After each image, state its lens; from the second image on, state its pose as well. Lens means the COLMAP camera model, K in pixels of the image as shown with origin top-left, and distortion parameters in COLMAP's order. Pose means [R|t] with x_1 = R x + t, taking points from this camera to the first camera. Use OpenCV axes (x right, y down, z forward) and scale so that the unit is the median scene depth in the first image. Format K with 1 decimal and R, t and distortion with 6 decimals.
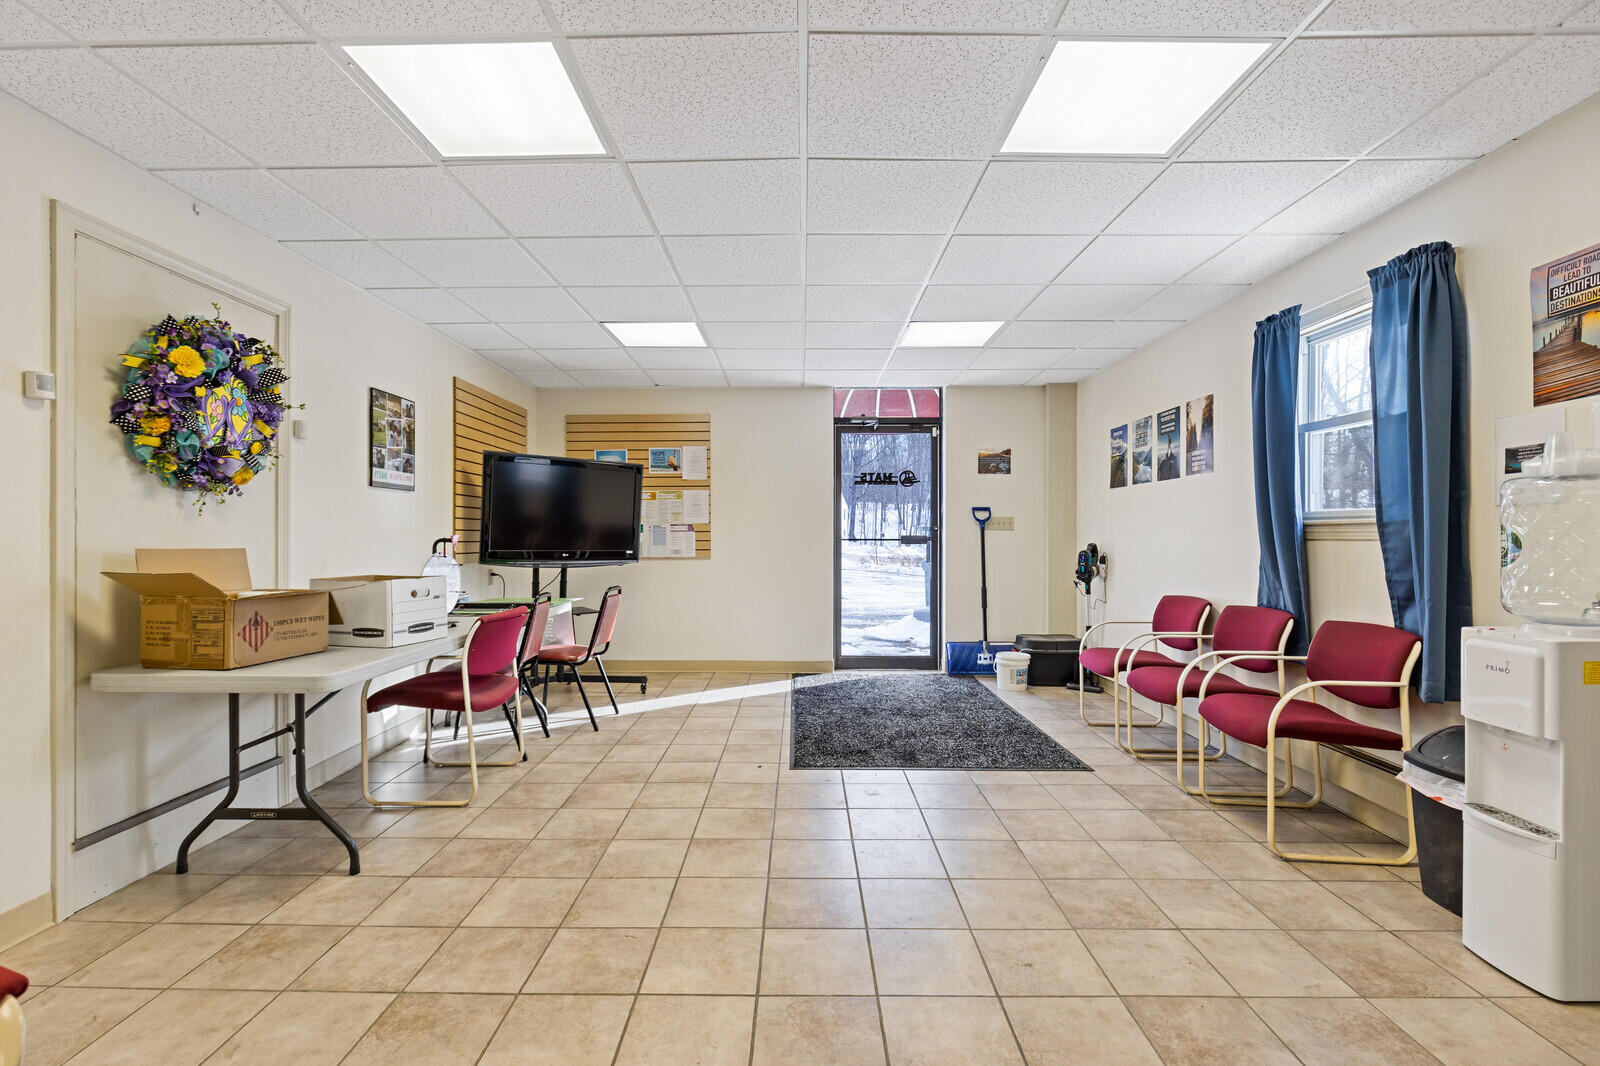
lens RADIAL K [[722.8, 0, 797.0], [0, 722.8, 532.4], [0, 0, 1]] dist [-0.000310, -0.000281]
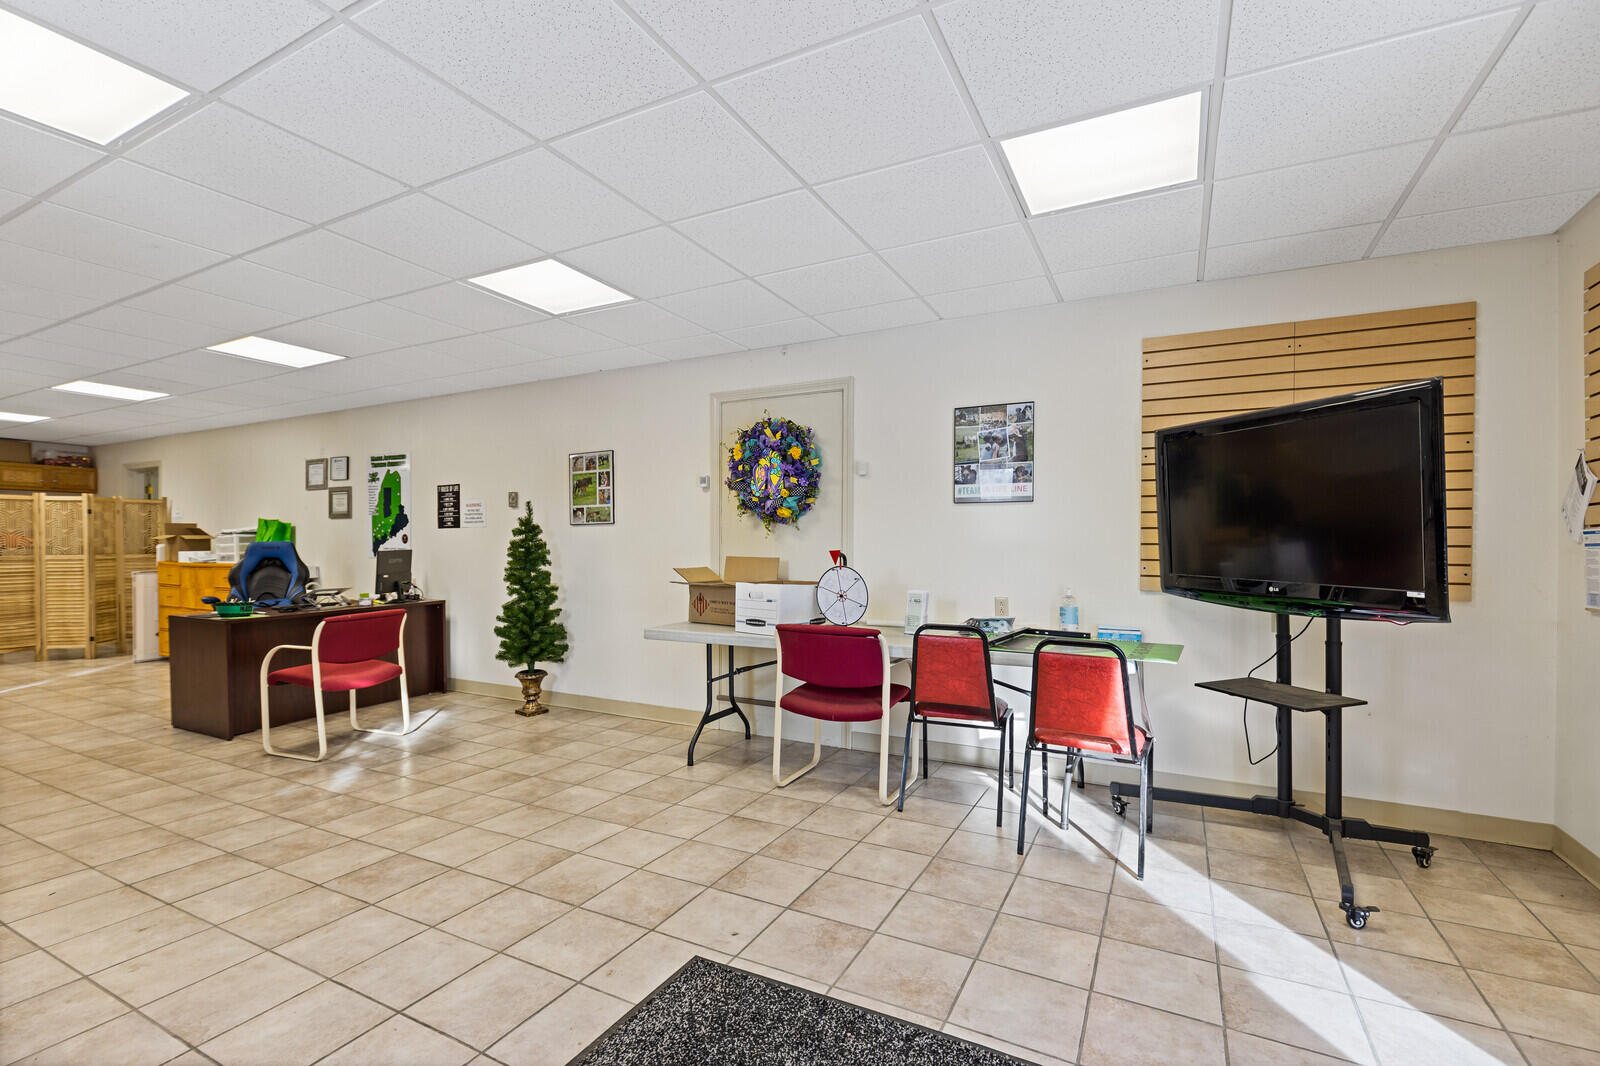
lens RADIAL K [[722.8, 0, 797.3], [0, 722.8, 545.4], [0, 0, 1]] dist [-0.000310, -0.000281]
pose [[-0.458102, 0.002113, -0.888897, 0.513650], [0.004162, 0.999991, 0.000232, -0.004046], [0.888890, -0.003593, -0.458107, 1.462566]]
